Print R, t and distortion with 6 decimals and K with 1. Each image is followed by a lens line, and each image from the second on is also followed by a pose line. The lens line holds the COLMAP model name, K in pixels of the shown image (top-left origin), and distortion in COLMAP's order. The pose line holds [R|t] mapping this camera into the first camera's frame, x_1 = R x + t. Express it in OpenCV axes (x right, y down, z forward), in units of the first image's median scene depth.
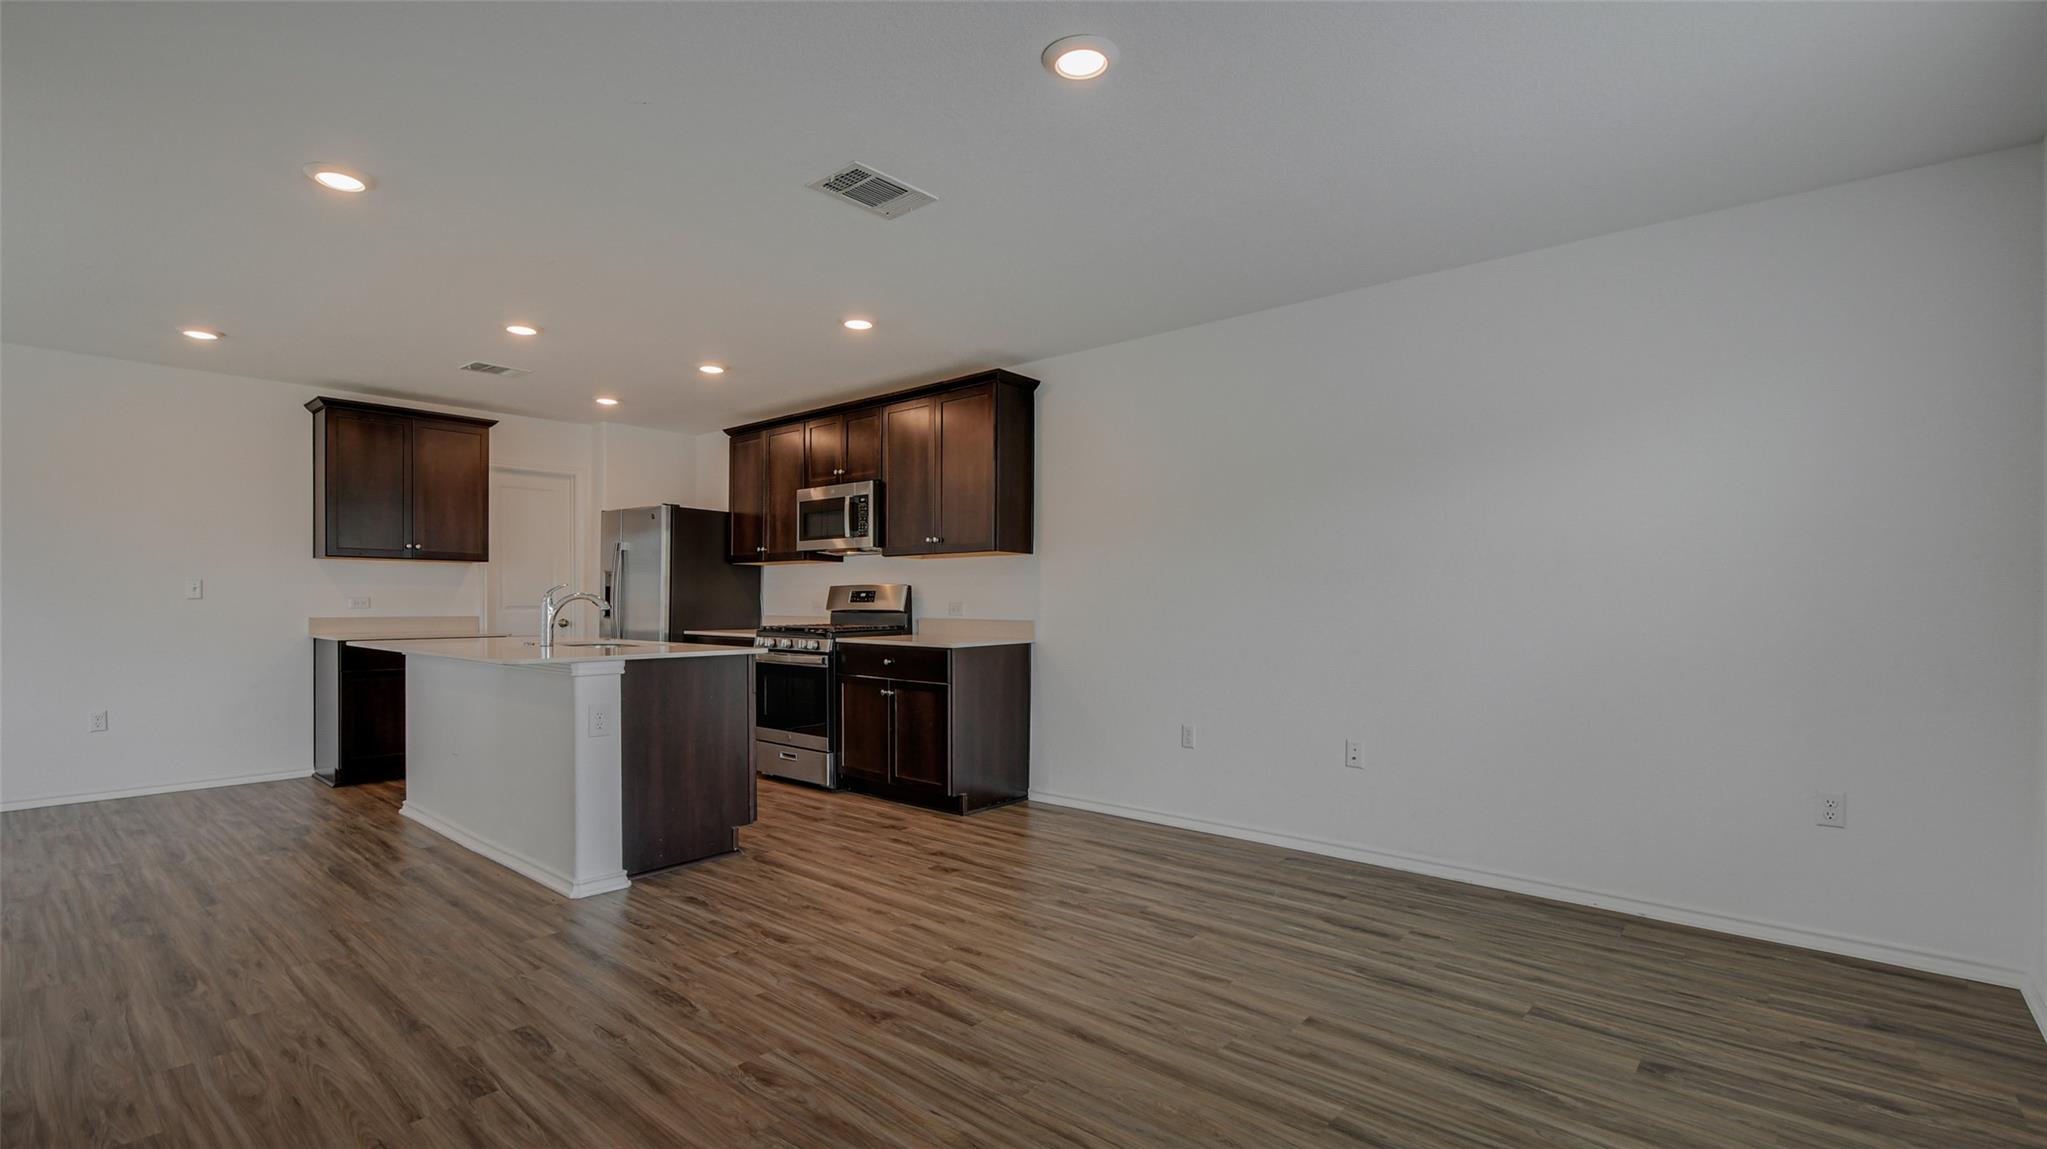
lens RADIAL K [[903.4, 0, 1021.5], [0, 903.4, 590.9], [0, 0, 1]] dist [0.003185, 0.000219]
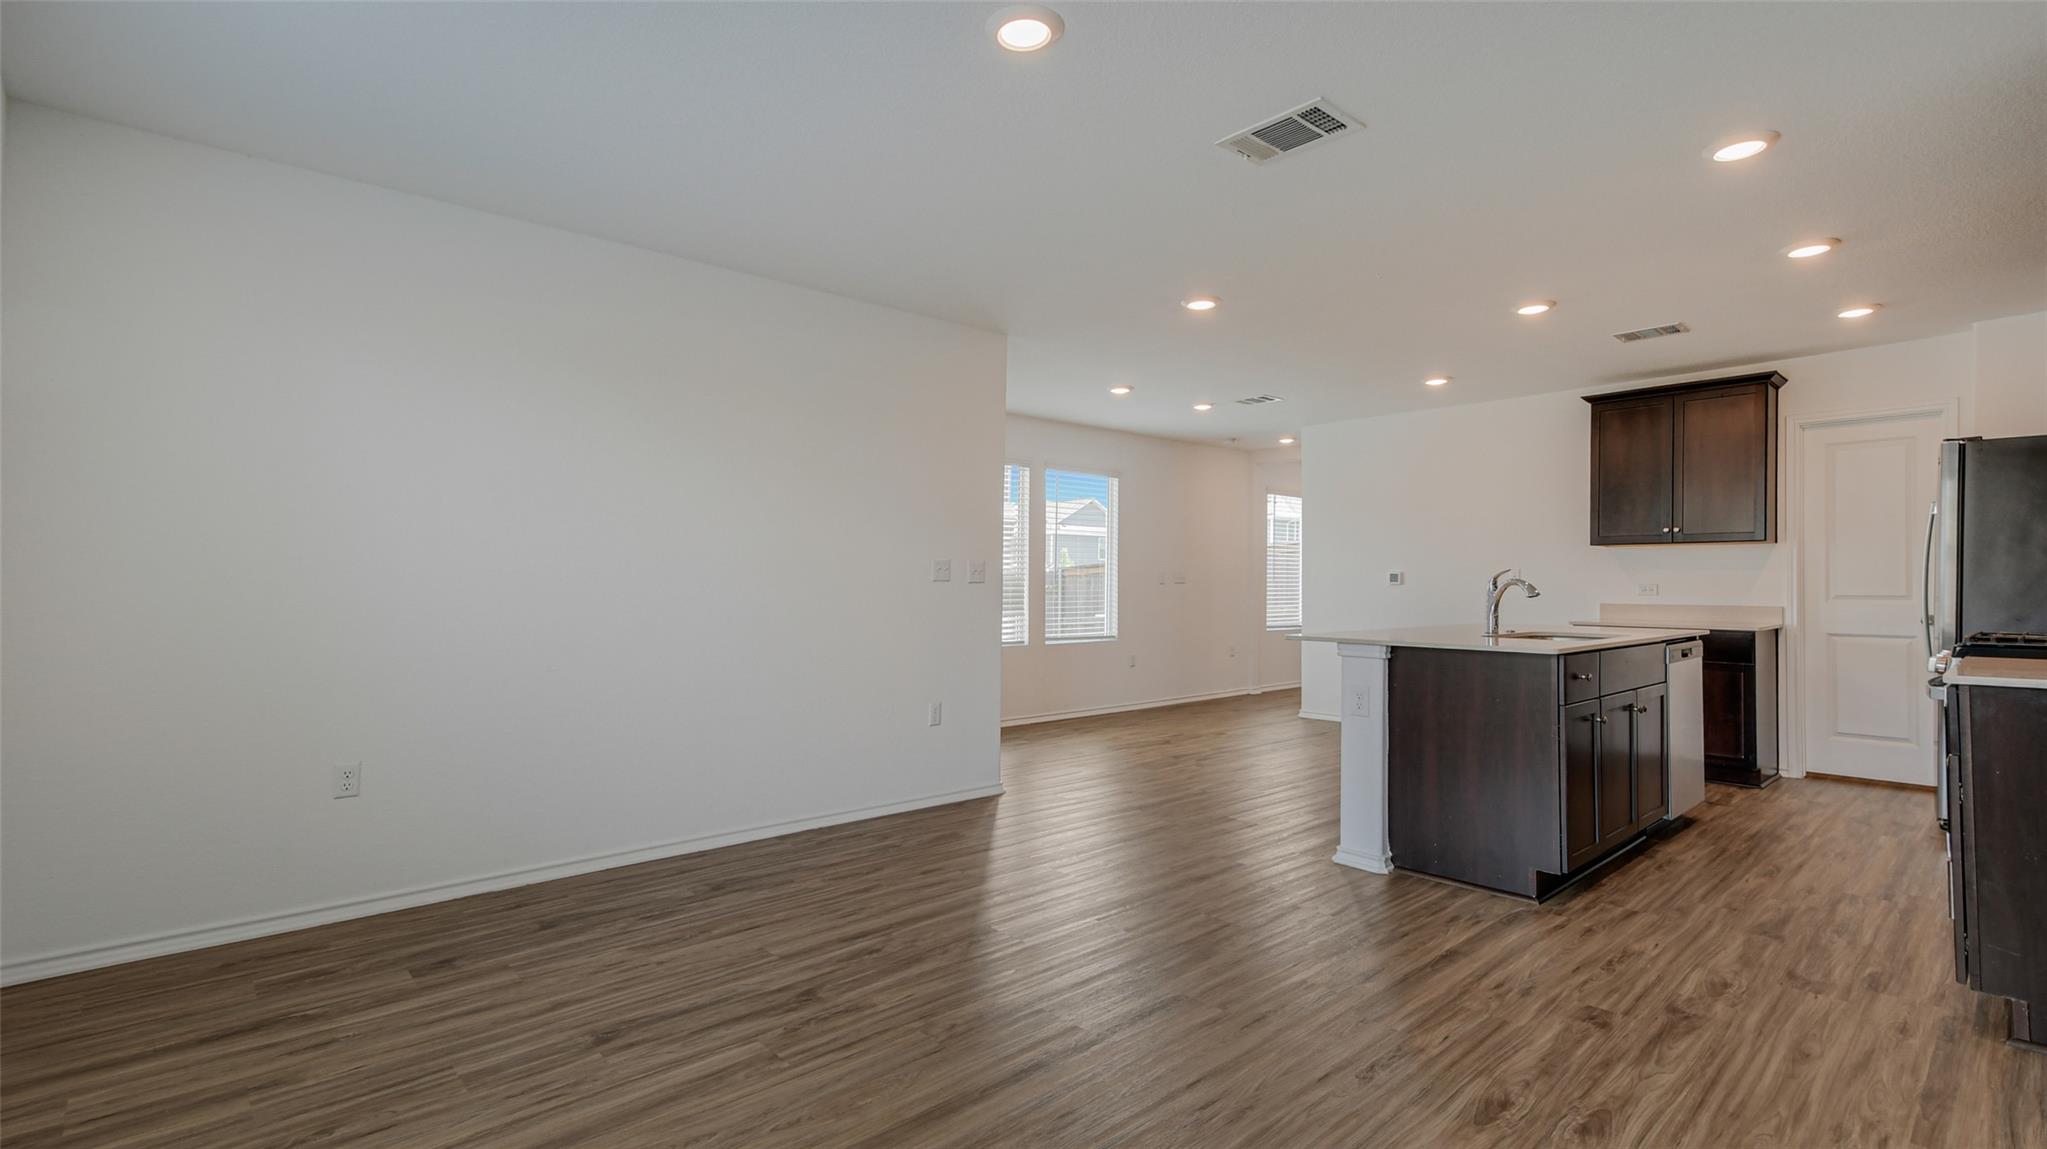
lens RADIAL K [[972.9, 0, 1021.8], [0, 972.9, 569.9], [0, 0, 1]] dist [-0.003639, -0.000536]
pose [[-0.108683, -0.011743, -0.994007, 0.567766], [-0.001831, 0.999931, -0.011613, 0.006112], [0.994075, 0.000558, -0.108697, 0.610601]]
